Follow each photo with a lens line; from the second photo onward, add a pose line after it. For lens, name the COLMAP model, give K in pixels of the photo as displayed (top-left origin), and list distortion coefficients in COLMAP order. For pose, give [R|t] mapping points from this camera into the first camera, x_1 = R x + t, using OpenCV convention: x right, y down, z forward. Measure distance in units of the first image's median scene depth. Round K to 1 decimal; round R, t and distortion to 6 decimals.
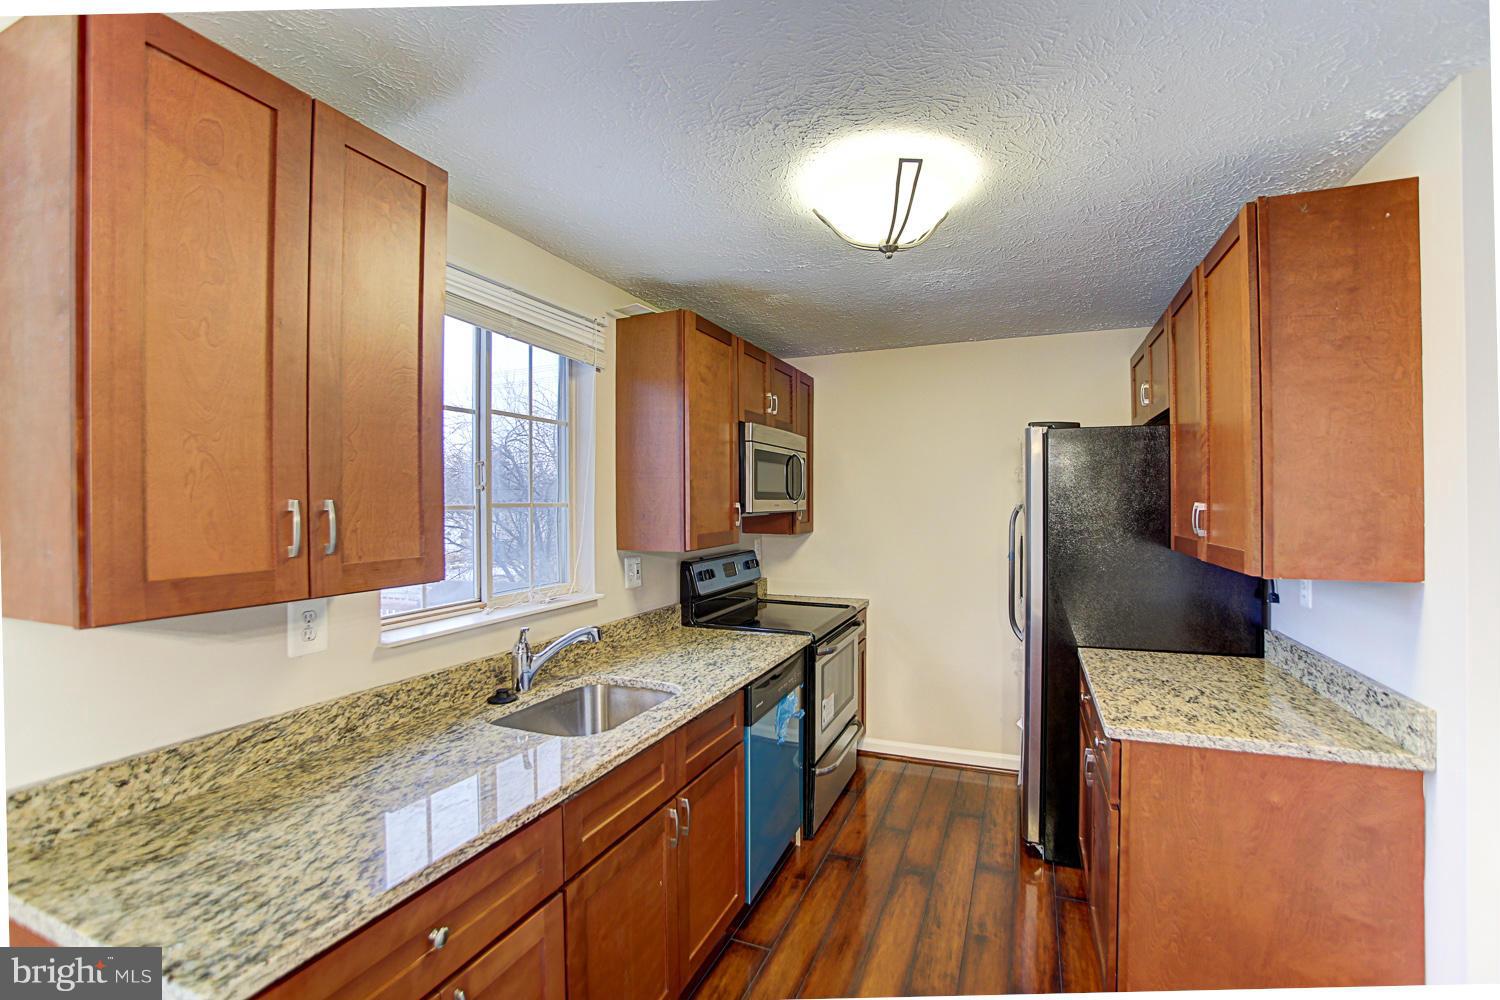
lens RADIAL K [[649.8, 0, 756.7], [0, 649.8, 500.2], [0, 0, 1]] dist [-0.066873, 0.021472]
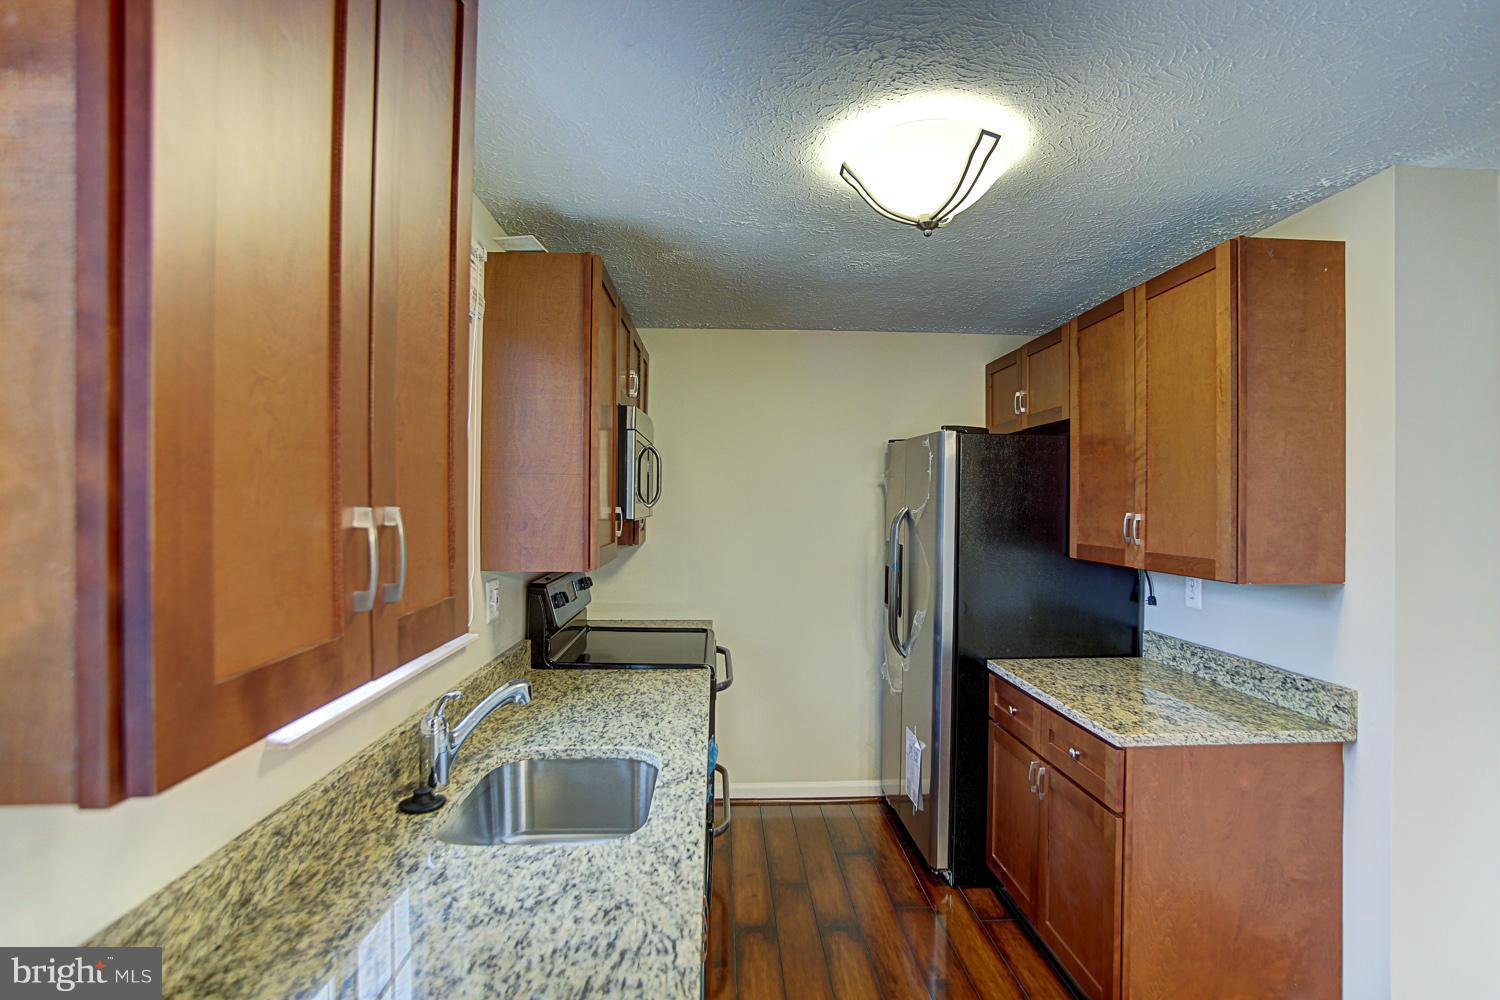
lens RADIAL K [[757.0, 0, 756.0], [0, 757.0, 499.8], [0, 0, 1]] dist [-0.056739, 0.027186]
pose [[0.902479, 0.013336, 0.430527, -0.490331], [-0.013036, 0.999908, -0.003647, -0.006774], [-0.430537, -0.002321, 0.902570, 0.182078]]
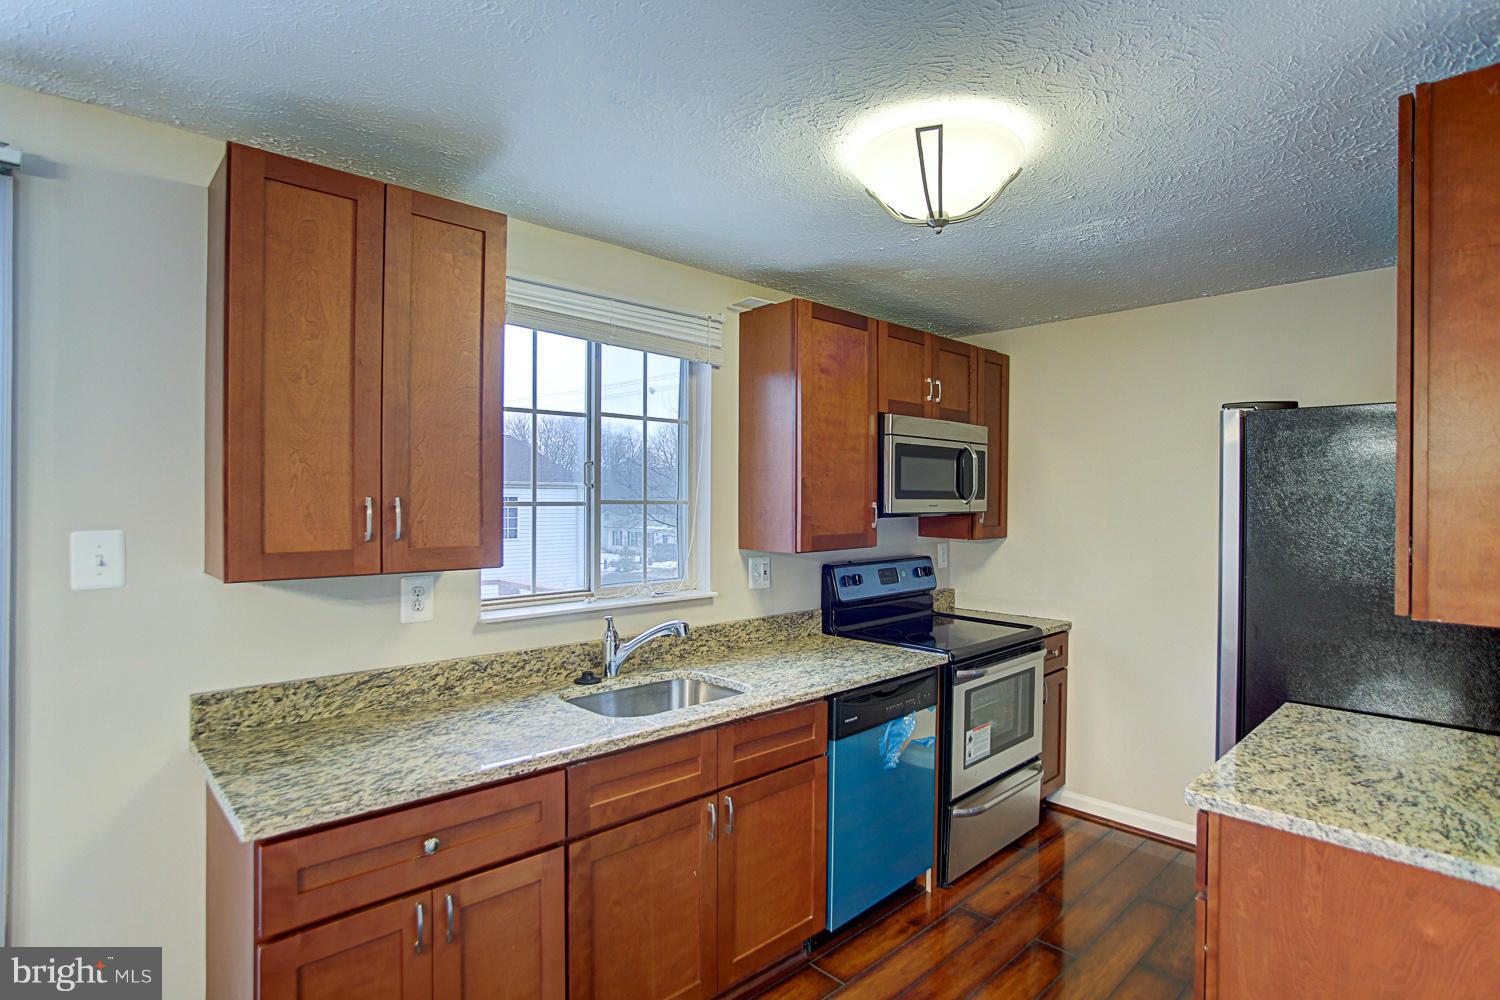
lens RADIAL K [[759.7, 0, 754.4], [0, 759.7, 499.4], [0, 0, 1]] dist [-0.059502, 0.028457]
pose [[0.916822, 0.011962, -0.399118, 0.431135], [-0.010171, 0.999926, 0.006605, -0.010124], [0.399167, -0.001996, 0.916876, -0.073929]]
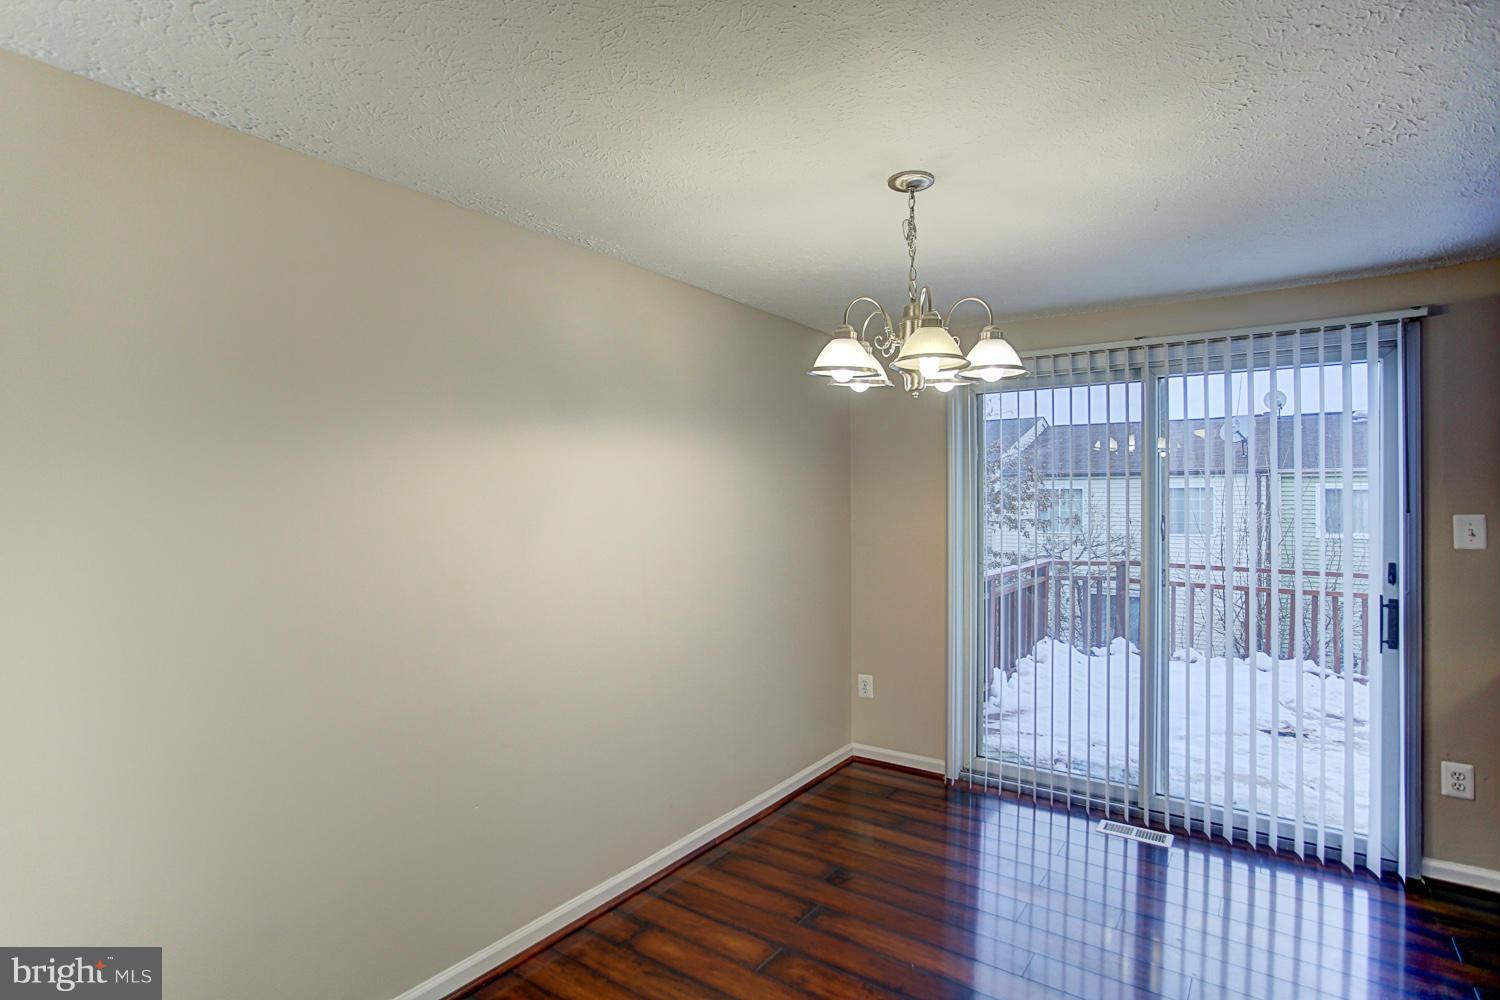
lens RADIAL K [[759.7, 0, 754.4], [0, 759.7, 499.4], [0, 0, 1]] dist [-0.059502, 0.028457]
pose [[-0.215322, 0.014315, -0.976438, 1.233966], [0.013567, 0.999840, 0.011666, -0.030221], [0.976449, -0.010735, -0.215482, -0.765558]]
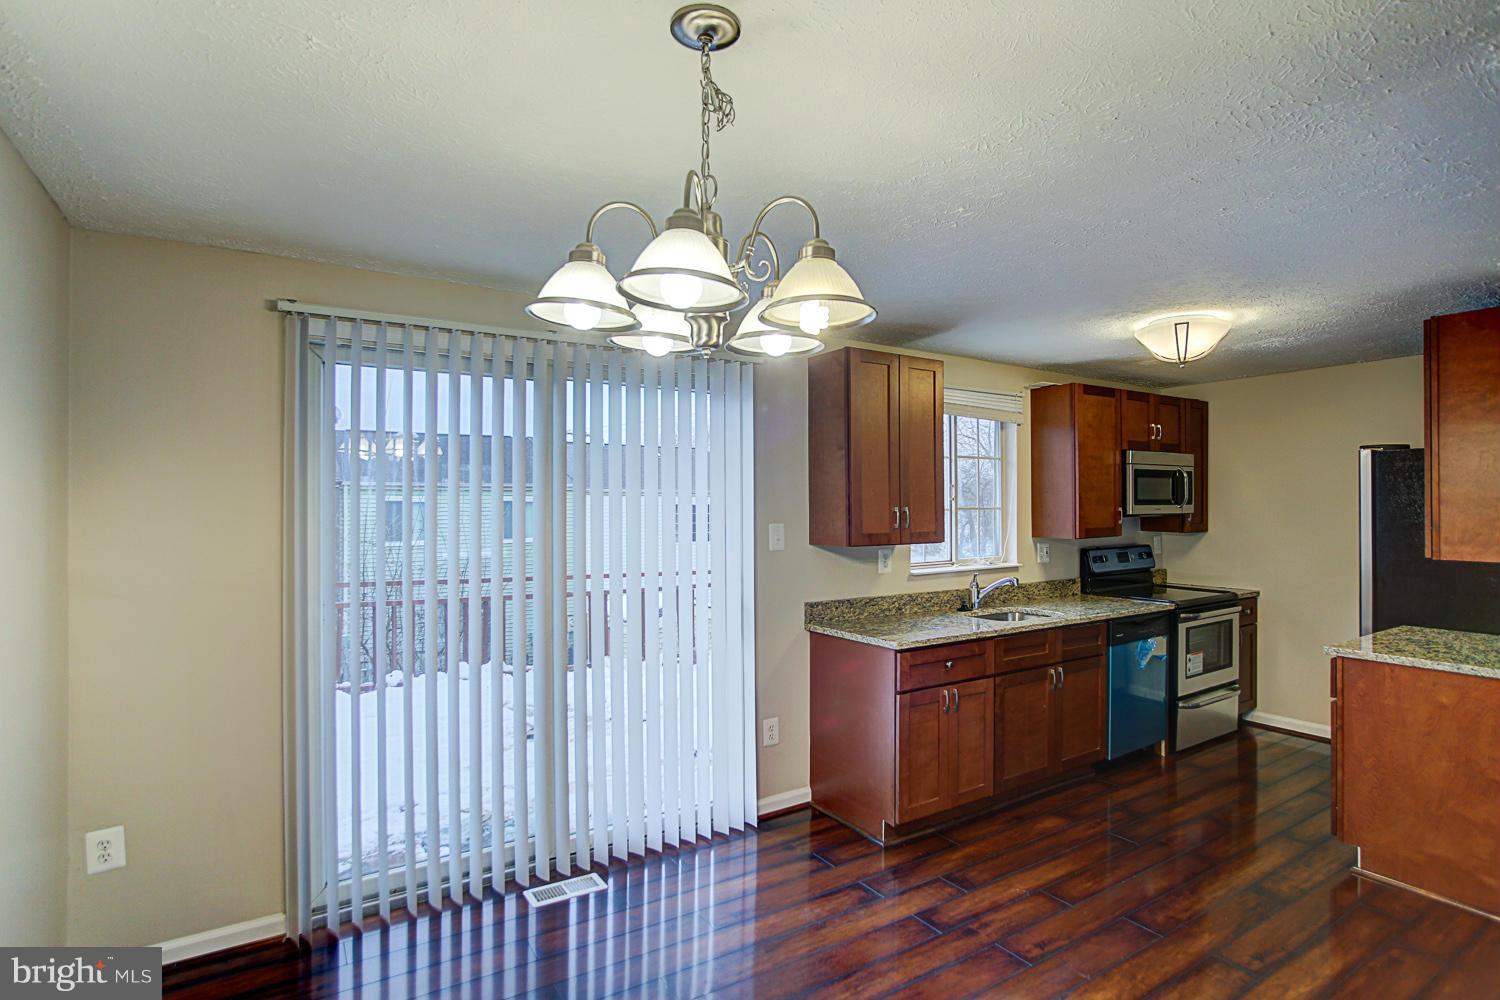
lens RADIAL K [[757.0, 0, 756.0], [0, 757.0, 499.8], [0, 0, 1]] dist [-0.056739, 0.027186]
pose [[0.823285, -0.000079, -0.567628, 0.434651], [0.000182, 1.000000, 0.000125, -0.024260], [0.567628, -0.000206, 0.823285, -1.424793]]
